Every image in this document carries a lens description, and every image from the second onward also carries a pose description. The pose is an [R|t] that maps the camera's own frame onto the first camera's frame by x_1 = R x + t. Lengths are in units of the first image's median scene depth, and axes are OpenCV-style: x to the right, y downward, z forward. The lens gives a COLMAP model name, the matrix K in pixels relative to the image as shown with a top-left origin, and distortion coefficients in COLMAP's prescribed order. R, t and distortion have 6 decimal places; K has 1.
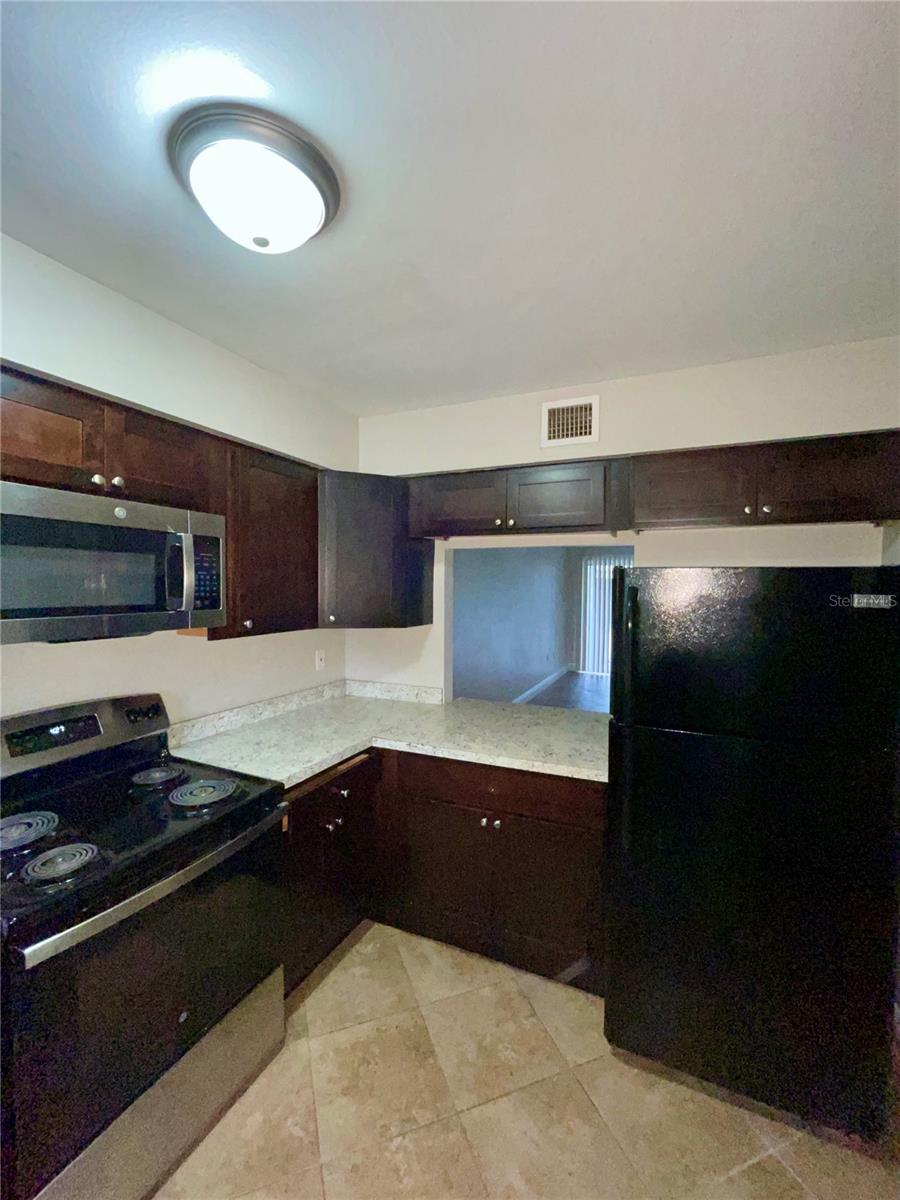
lens RADIAL K [[494.7, 0, 450.0], [0, 494.7, 600.8], [0, 0, 1]] dist [-0.004381, -0.000059]
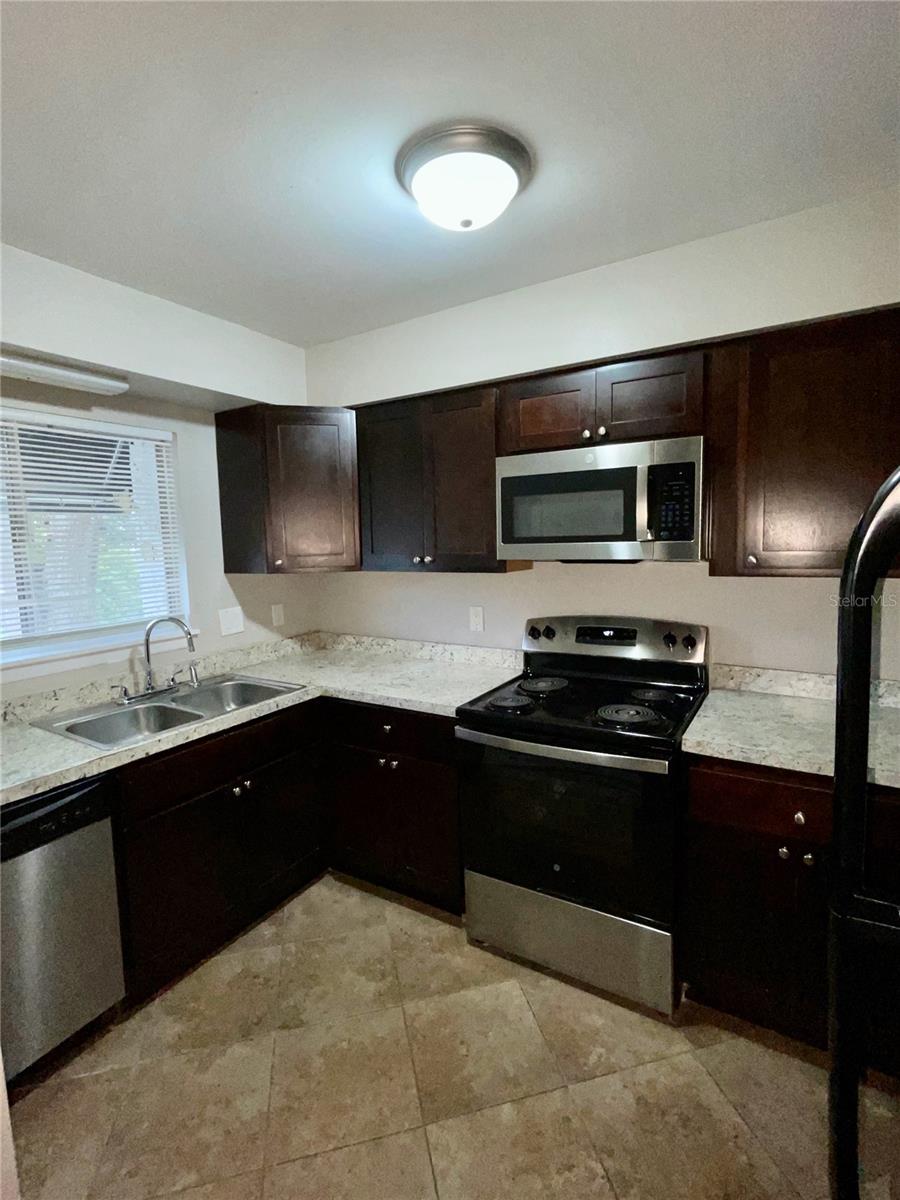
lens RADIAL K [[557.1, 0, 451.2], [0, 557.1, 596.9], [0, 0, 1]] dist [-0.000762, -0.000149]
pose [[-0.104690, 0.099618, -0.989503, 0.641778], [-0.011906, 0.994774, 0.101409, 0.021586], [0.994434, 0.022398, -0.102957, 0.687406]]
